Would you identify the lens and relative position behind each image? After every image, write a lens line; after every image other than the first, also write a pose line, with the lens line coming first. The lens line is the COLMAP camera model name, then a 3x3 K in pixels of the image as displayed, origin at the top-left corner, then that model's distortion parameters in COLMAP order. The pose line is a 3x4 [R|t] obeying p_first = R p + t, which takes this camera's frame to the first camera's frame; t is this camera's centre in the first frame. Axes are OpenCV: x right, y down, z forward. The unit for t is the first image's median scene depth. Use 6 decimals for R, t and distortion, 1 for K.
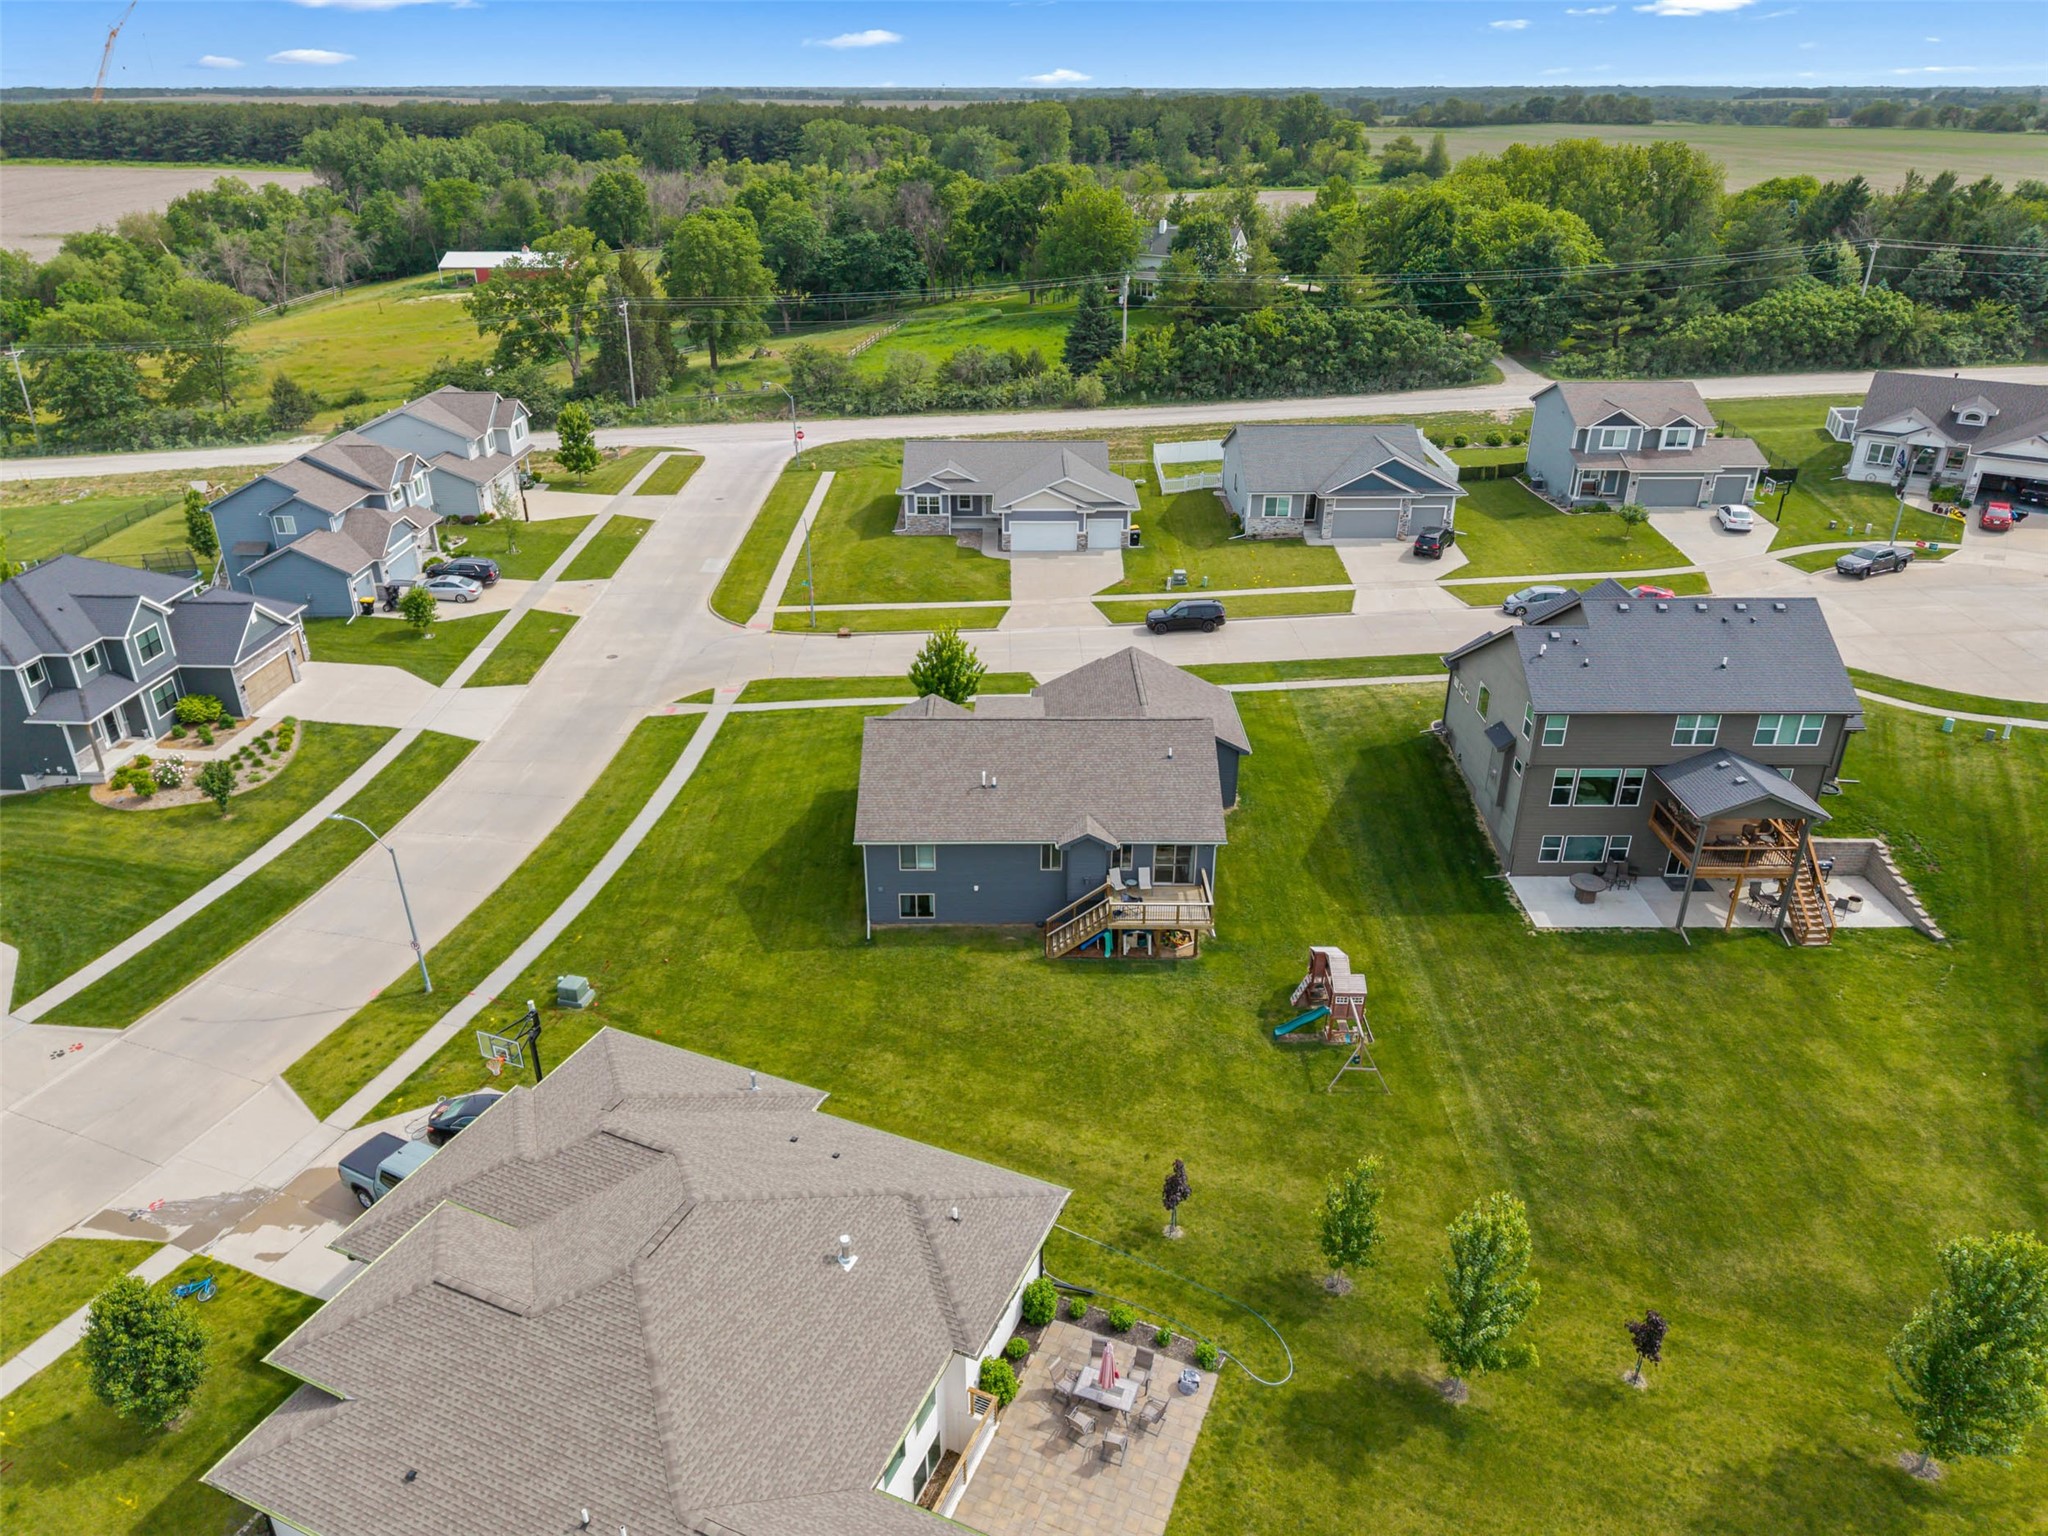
lens RADIAL K [[1409.0, 0, 1024.0], [0, 1409.0, 768.0], [0, 0, 1]] dist [0.105205, -0.143037]
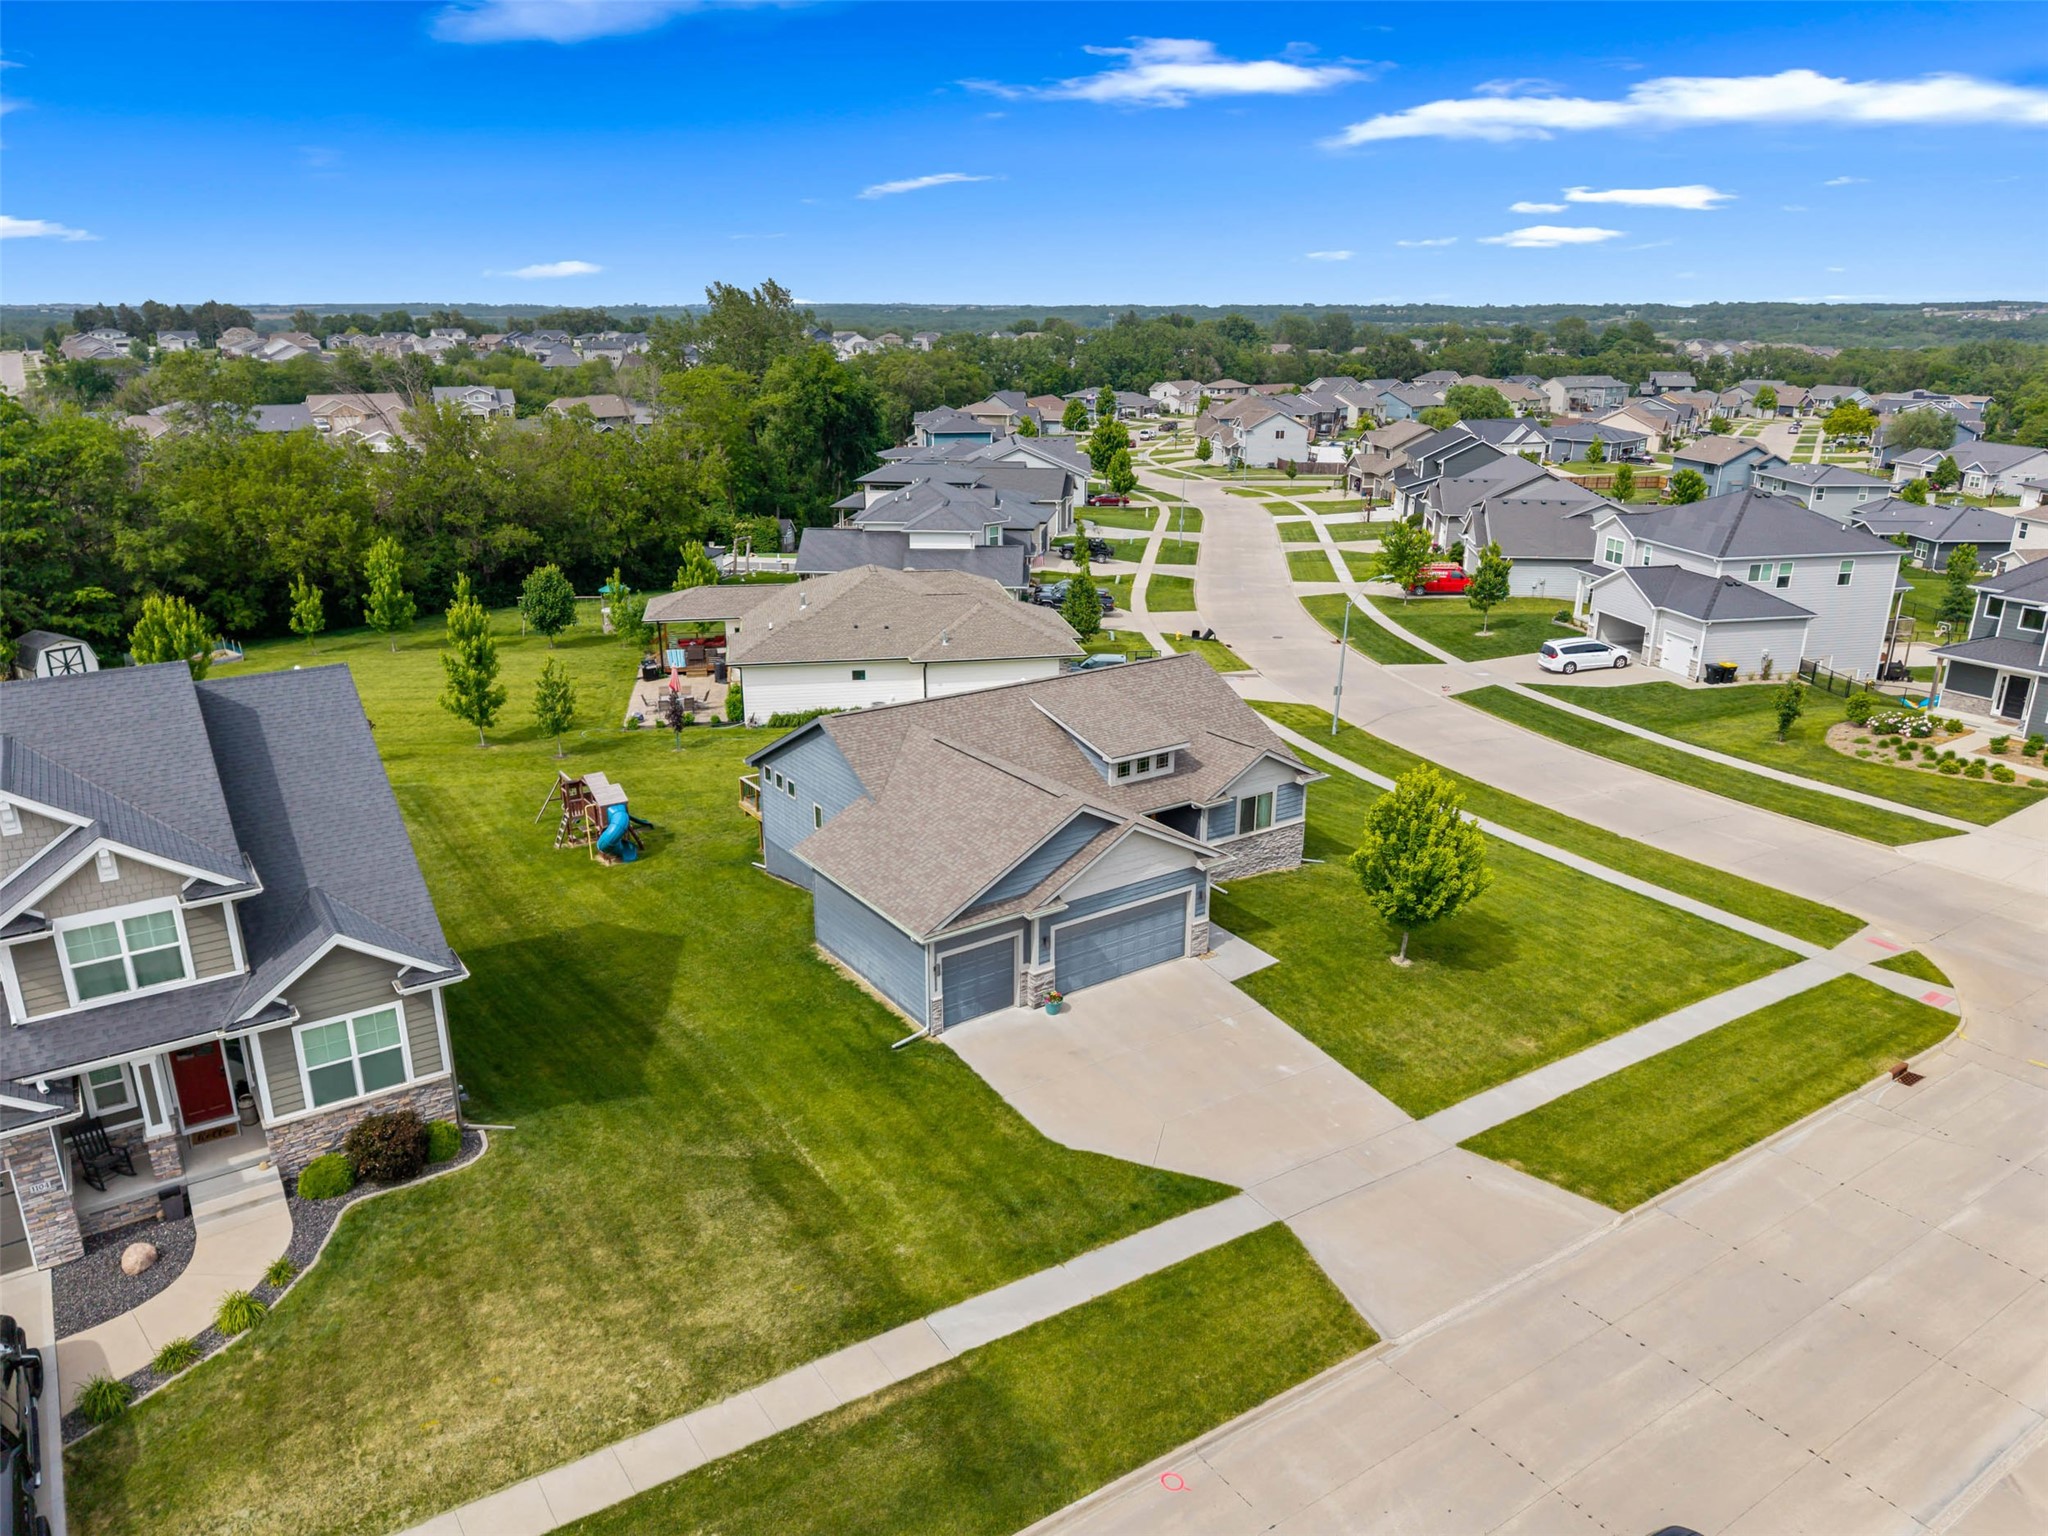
lens RADIAL K [[1385.3, 0, 995.6], [0, 1385.3, 768.2], [0, 0, 1]] dist [0.006925, -0.003700]
pose [[-0.839157, 0.168089, -0.517263, 0.363313], [-0.238328, 0.741235, 0.627512, -0.405059], [0.488891, 0.649859, -0.581952, 1.275431]]
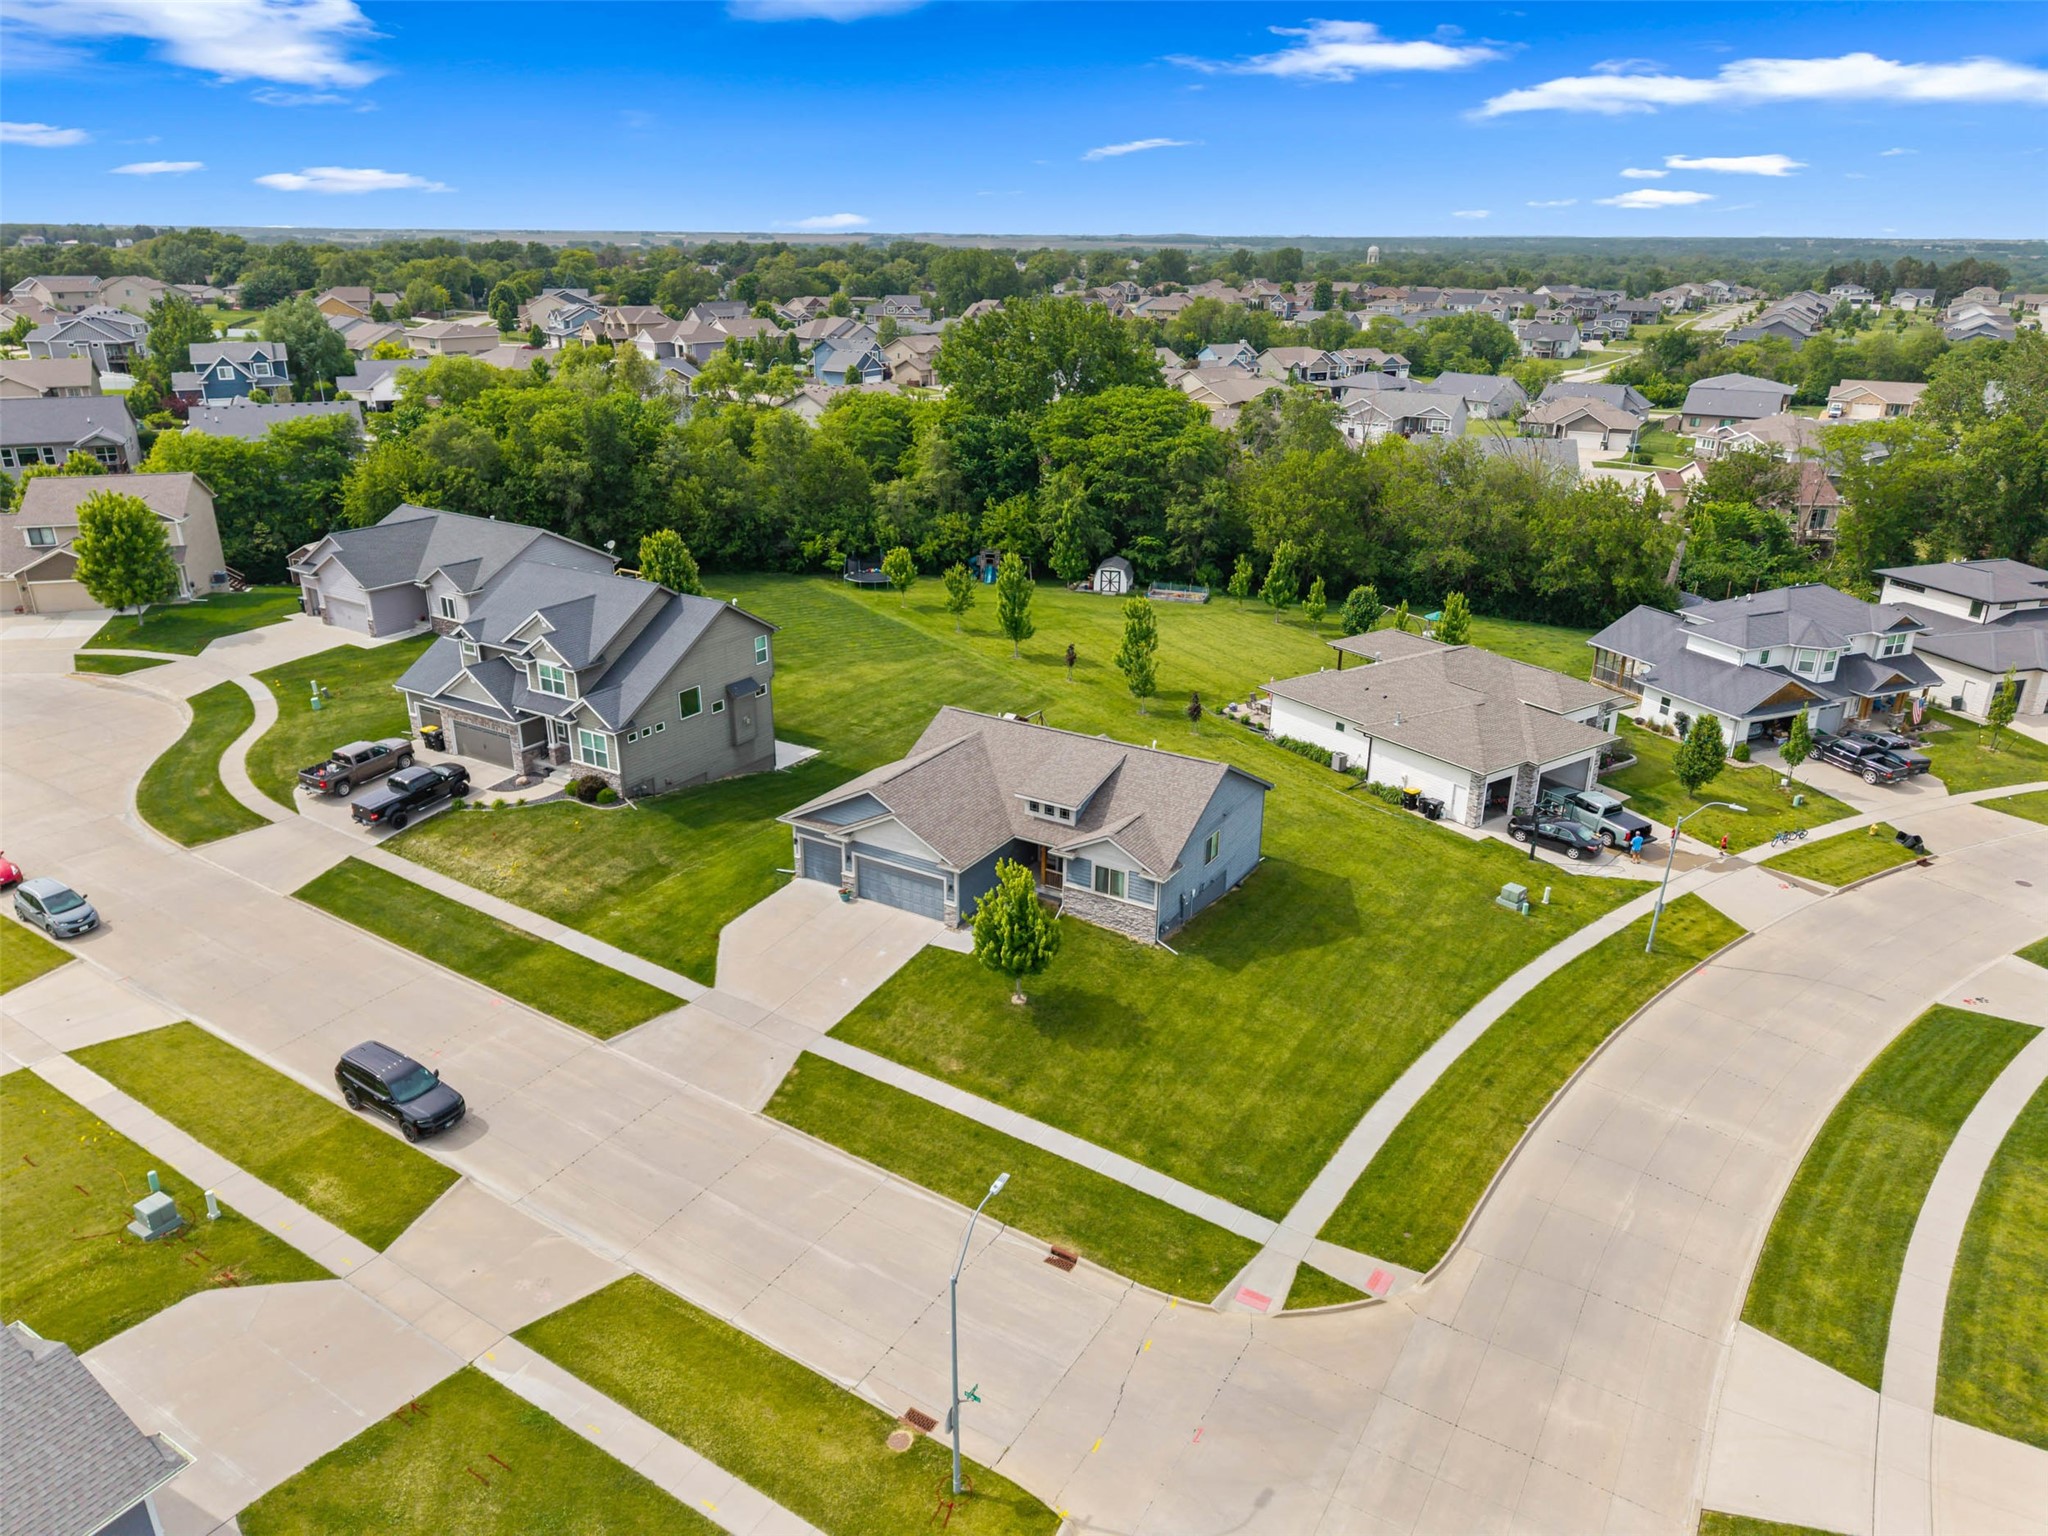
lens RADIAL K [[1324.7, 0, 1024.0], [0, 1324.7, 768.0], [0, 0, 1]] dist [0.002263, -0.002190]
pose [[-0.850358, -0.203566, 0.485234, -0.388803], [0.218073, 0.702891, 0.677044, -0.614394], [-0.478890, 0.681546, -0.553317, 1.393660]]
